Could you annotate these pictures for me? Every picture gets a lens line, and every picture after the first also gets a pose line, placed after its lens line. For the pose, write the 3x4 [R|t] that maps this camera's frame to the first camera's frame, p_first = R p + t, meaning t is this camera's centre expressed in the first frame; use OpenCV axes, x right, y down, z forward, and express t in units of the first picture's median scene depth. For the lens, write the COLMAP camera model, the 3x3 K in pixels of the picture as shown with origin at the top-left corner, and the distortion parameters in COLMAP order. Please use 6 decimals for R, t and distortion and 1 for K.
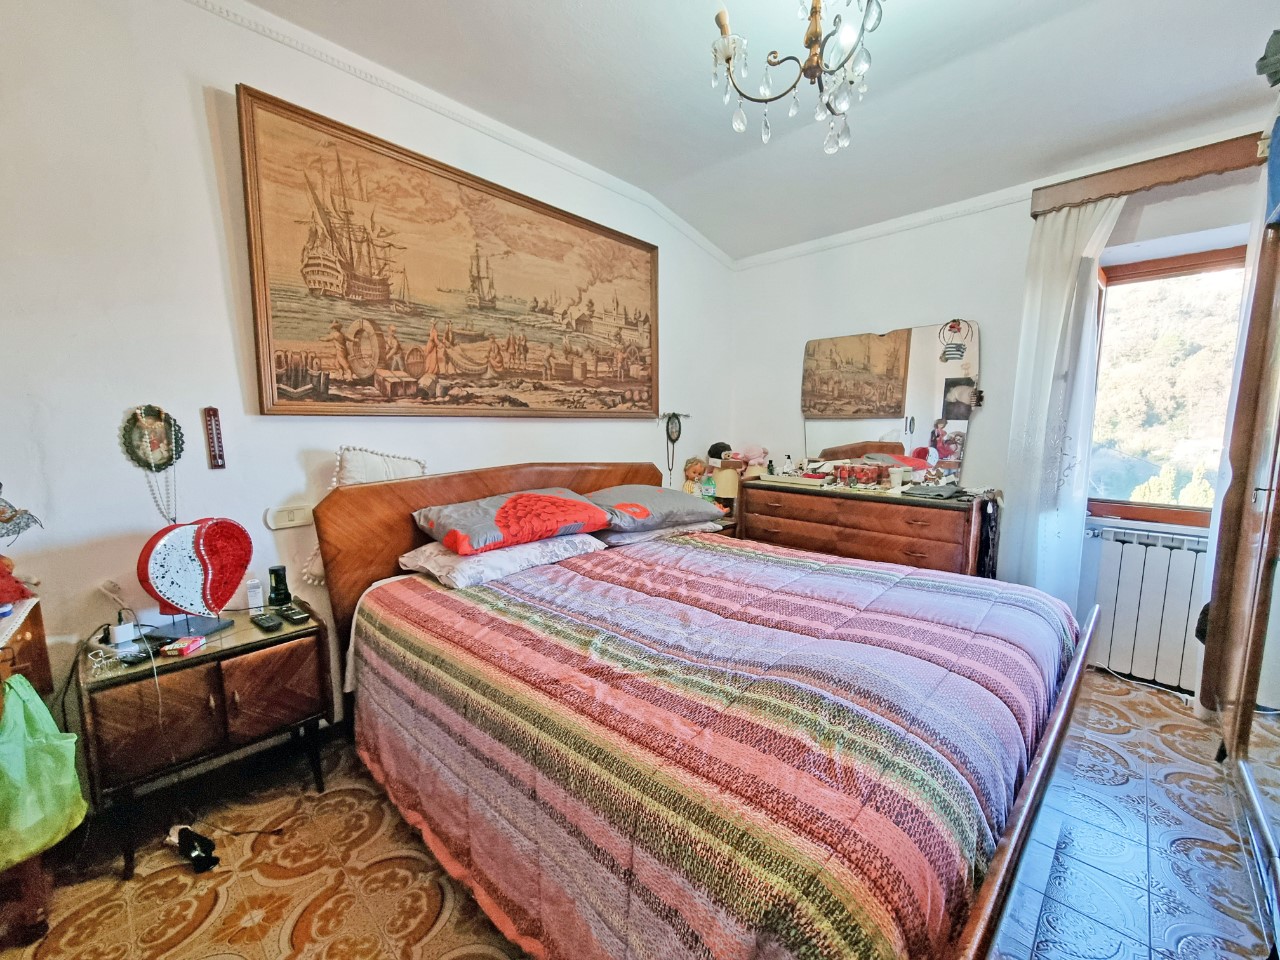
lens RADIAL K [[526.0, 0, 646.1], [0, 526.0, 483.4], [0, 0, 1]] dist [0.003967, -0.000148]
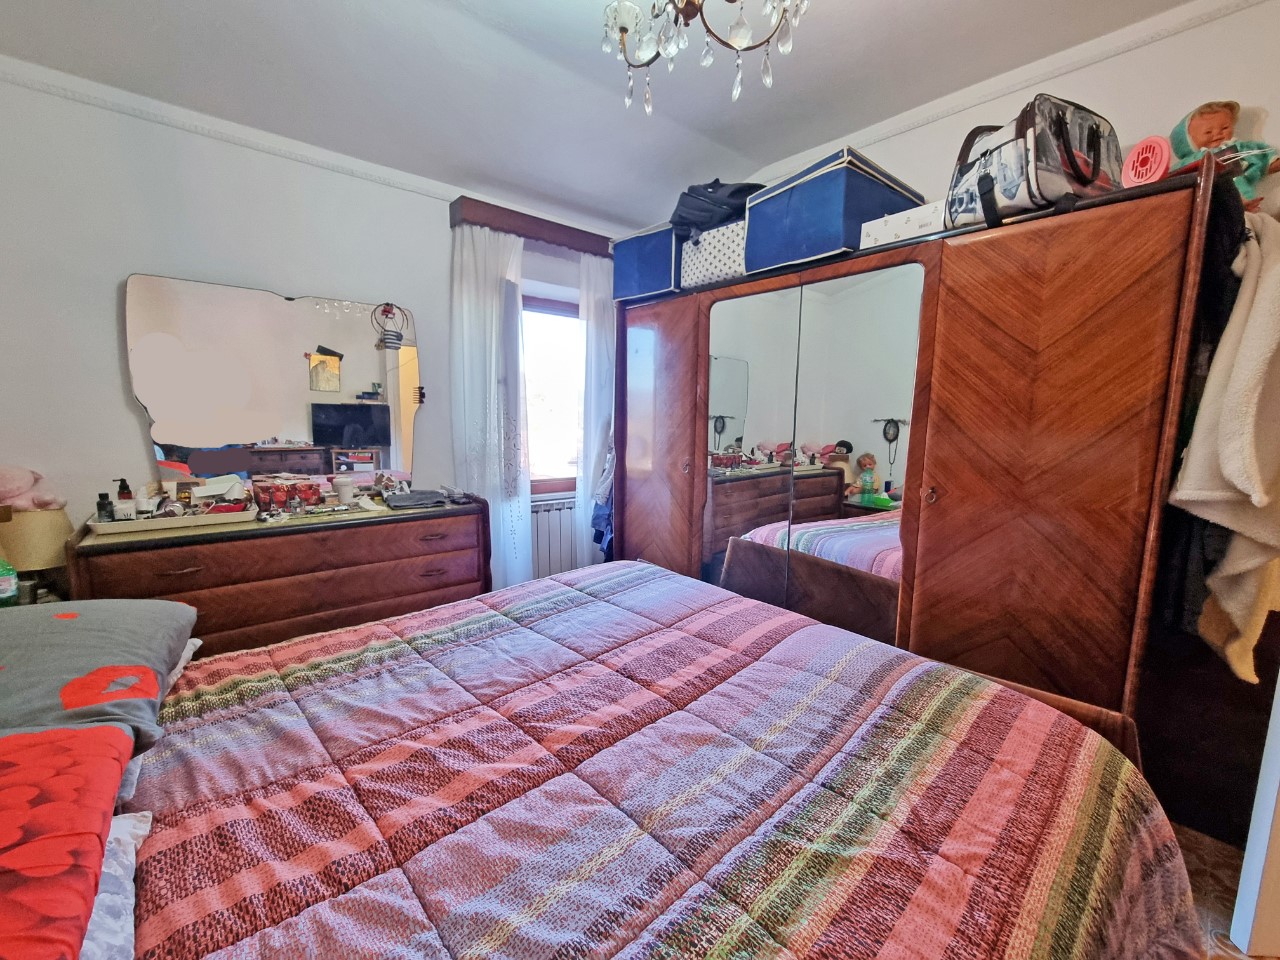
lens RADIAL K [[526.0, 0, 645.1], [0, 526.0, 485.6], [0, 0, 1]] dist [0.003967, -0.000148]
pose [[0.071158, -0.140694, 0.987493, -0.426767], [0.094665, 0.986486, 0.133729, -0.125969], [-0.992963, 0.083965, 0.083516, 0.756932]]
